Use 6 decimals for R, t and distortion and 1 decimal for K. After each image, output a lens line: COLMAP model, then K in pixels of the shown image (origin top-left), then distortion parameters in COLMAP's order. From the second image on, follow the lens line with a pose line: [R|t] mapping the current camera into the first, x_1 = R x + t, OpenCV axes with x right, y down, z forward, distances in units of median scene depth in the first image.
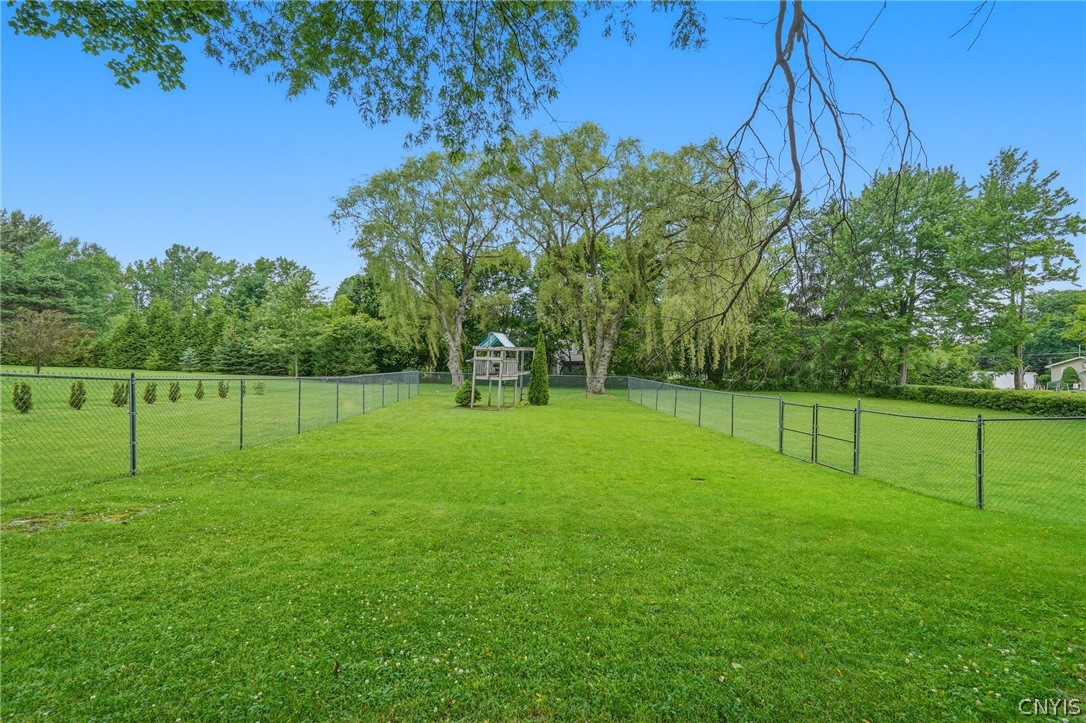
lens RADIAL K [[476.9, 0, 547.9], [0, 476.9, 371.6], [0, 0, 1]] dist [0.045118, -0.018934]
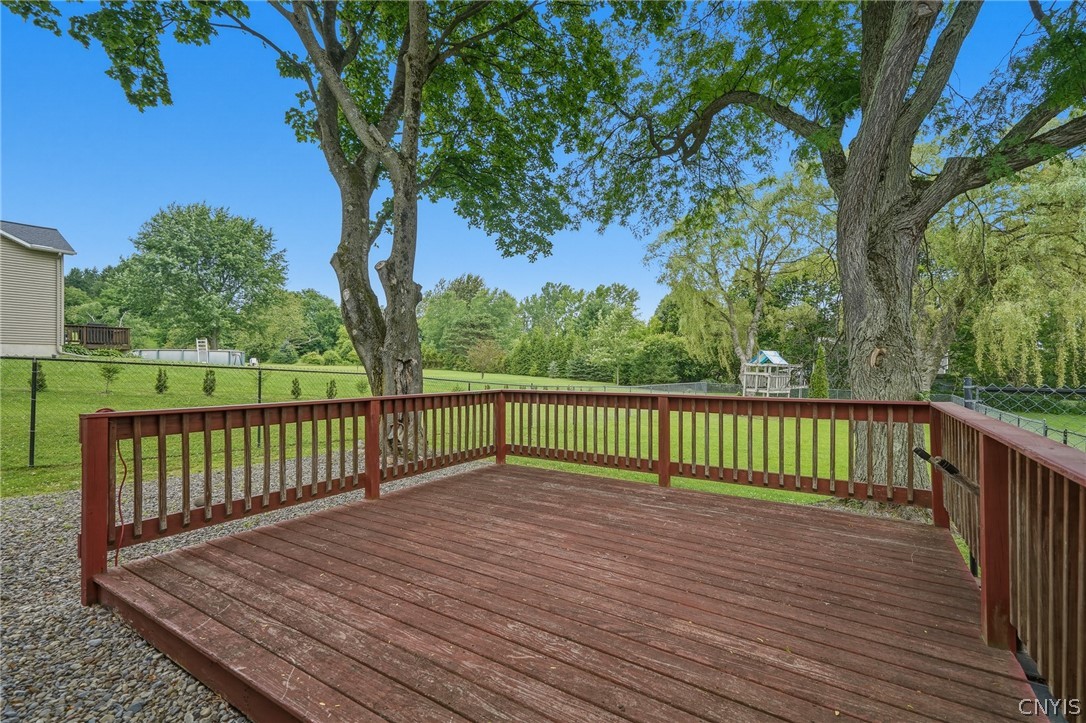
lens RADIAL K [[476.9, 0, 547.9], [0, 476.9, 371.6], [0, 0, 1]] dist [0.045118, -0.018934]
pose [[0.797801, 0.012296, -0.602796, 0.086043], [-0.022030, 0.999719, -0.008764, -0.005624], [0.602519, 0.020272, 0.797847, -0.114000]]
